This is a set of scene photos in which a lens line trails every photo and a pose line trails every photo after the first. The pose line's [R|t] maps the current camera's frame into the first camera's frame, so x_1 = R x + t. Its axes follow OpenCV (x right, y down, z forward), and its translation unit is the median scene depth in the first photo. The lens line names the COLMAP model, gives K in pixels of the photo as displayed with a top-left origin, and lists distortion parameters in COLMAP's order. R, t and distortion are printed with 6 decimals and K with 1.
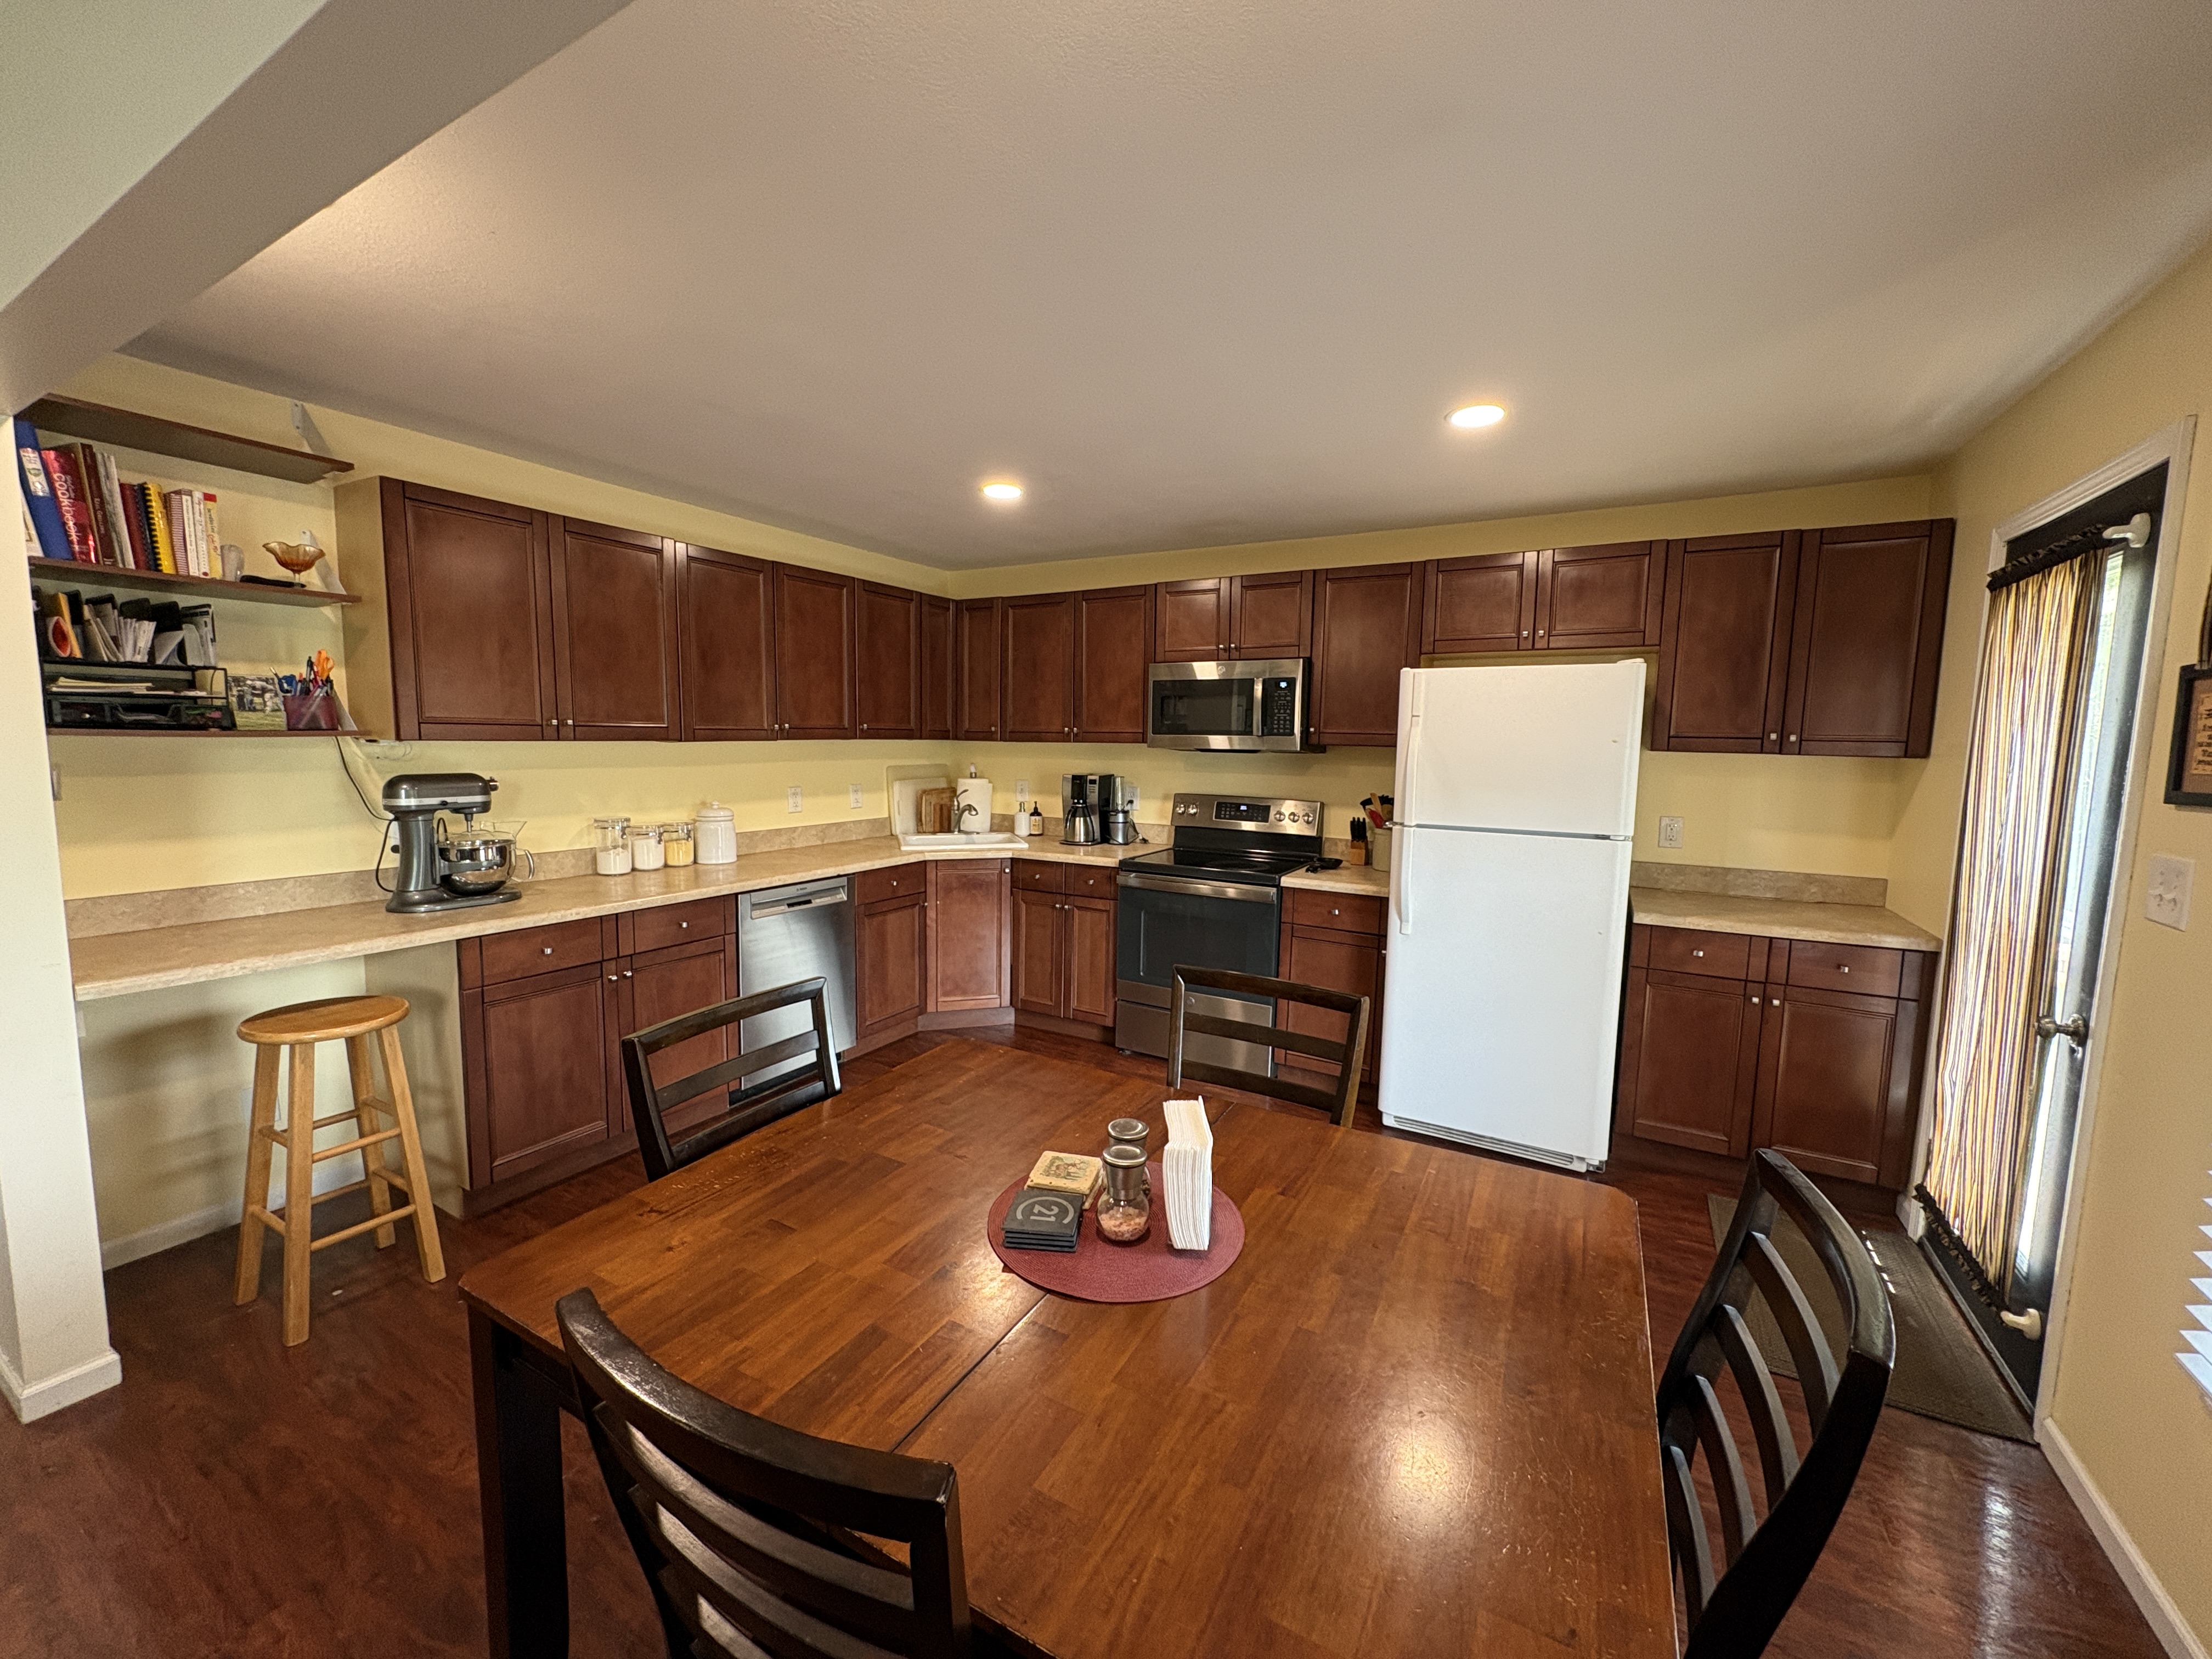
lens RADIAL K [[874.1, 0, 1118.6], [0, 874.1, 827.1], [0, 0, 1]] dist [0.001114, 0.000099]
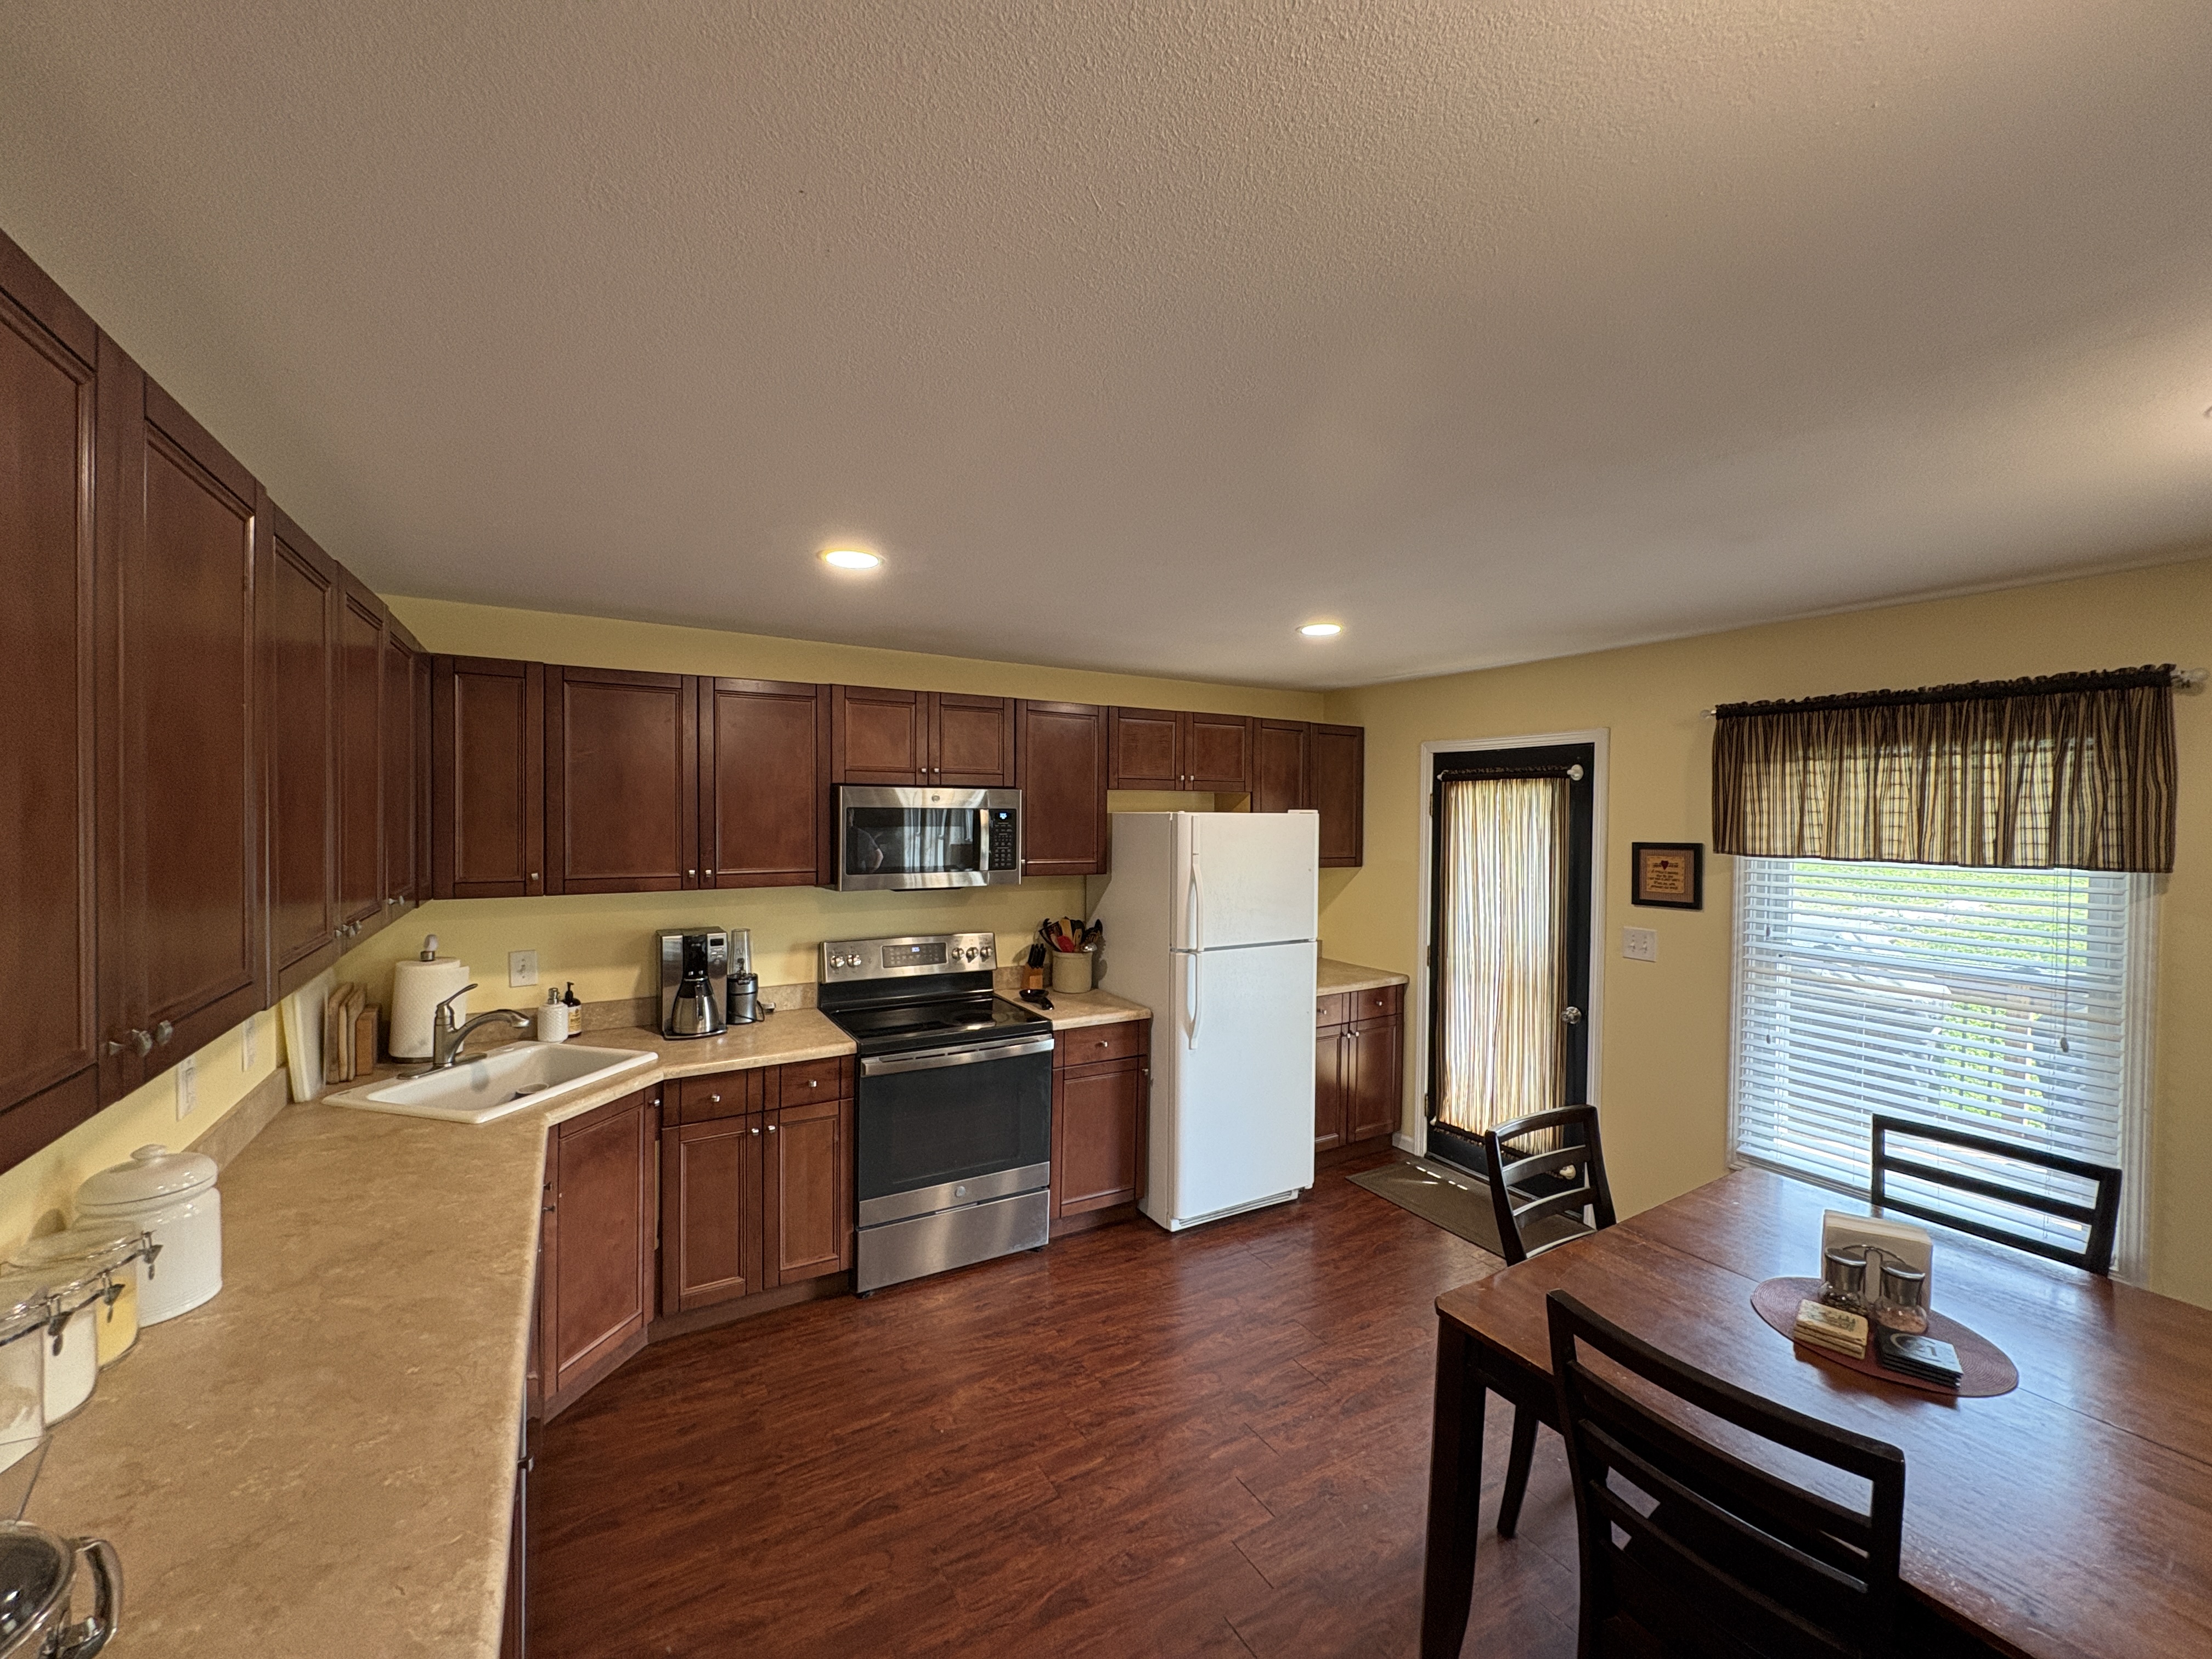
lens RADIAL K [[874.1, 0, 1107.4], [0, 874.1, 832.4], [0, 0, 1]] dist [0.001114, 0.000099]
pose [[0.496973, -0.030223, 0.867239, -0.527089], [0.086783, 0.996114, -0.015017, -0.111422], [-0.863415, 0.082725, 0.497665, 0.398729]]
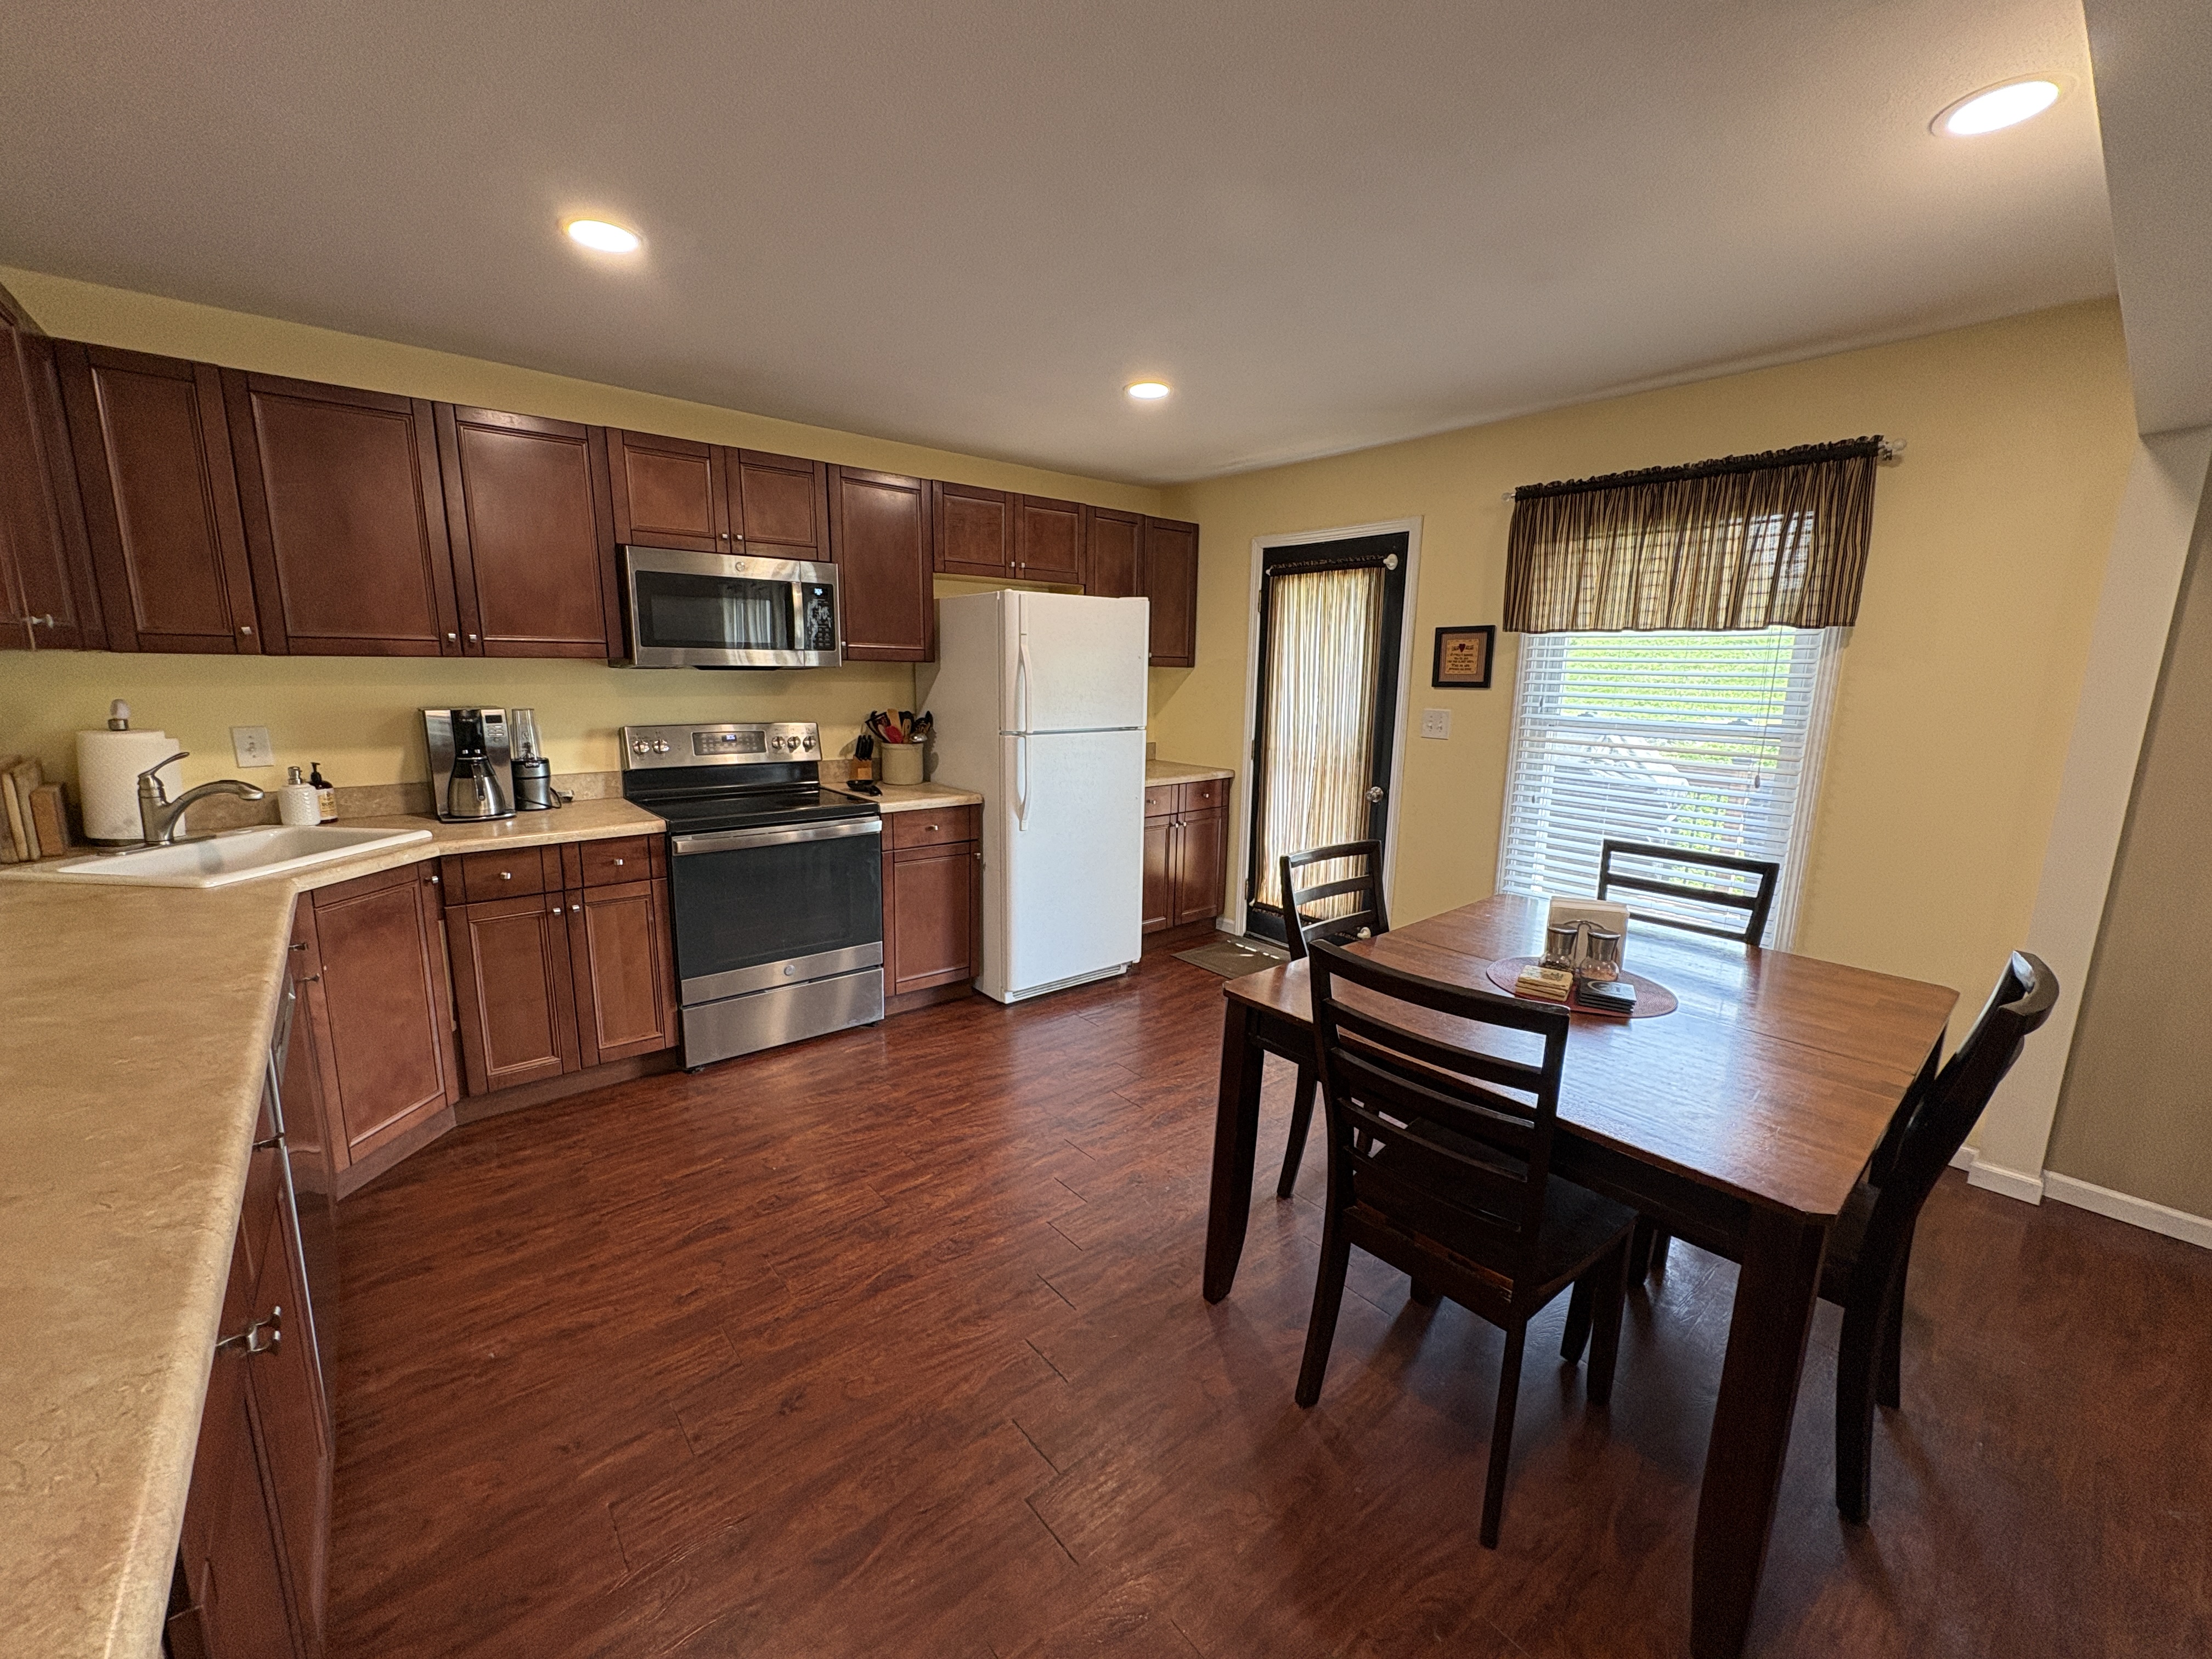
lens RADIAL K [[874.1, 0, 1105.8], [0, 874.1, 828.2], [0, 0, 1]] dist [0.001114, 0.000099]
pose [[0.348284, -0.181588, 0.919632, -0.521771], [0.085408, 0.983124, 0.161779, -0.041843], [-0.933490, 0.022199, 0.357916, 0.381598]]
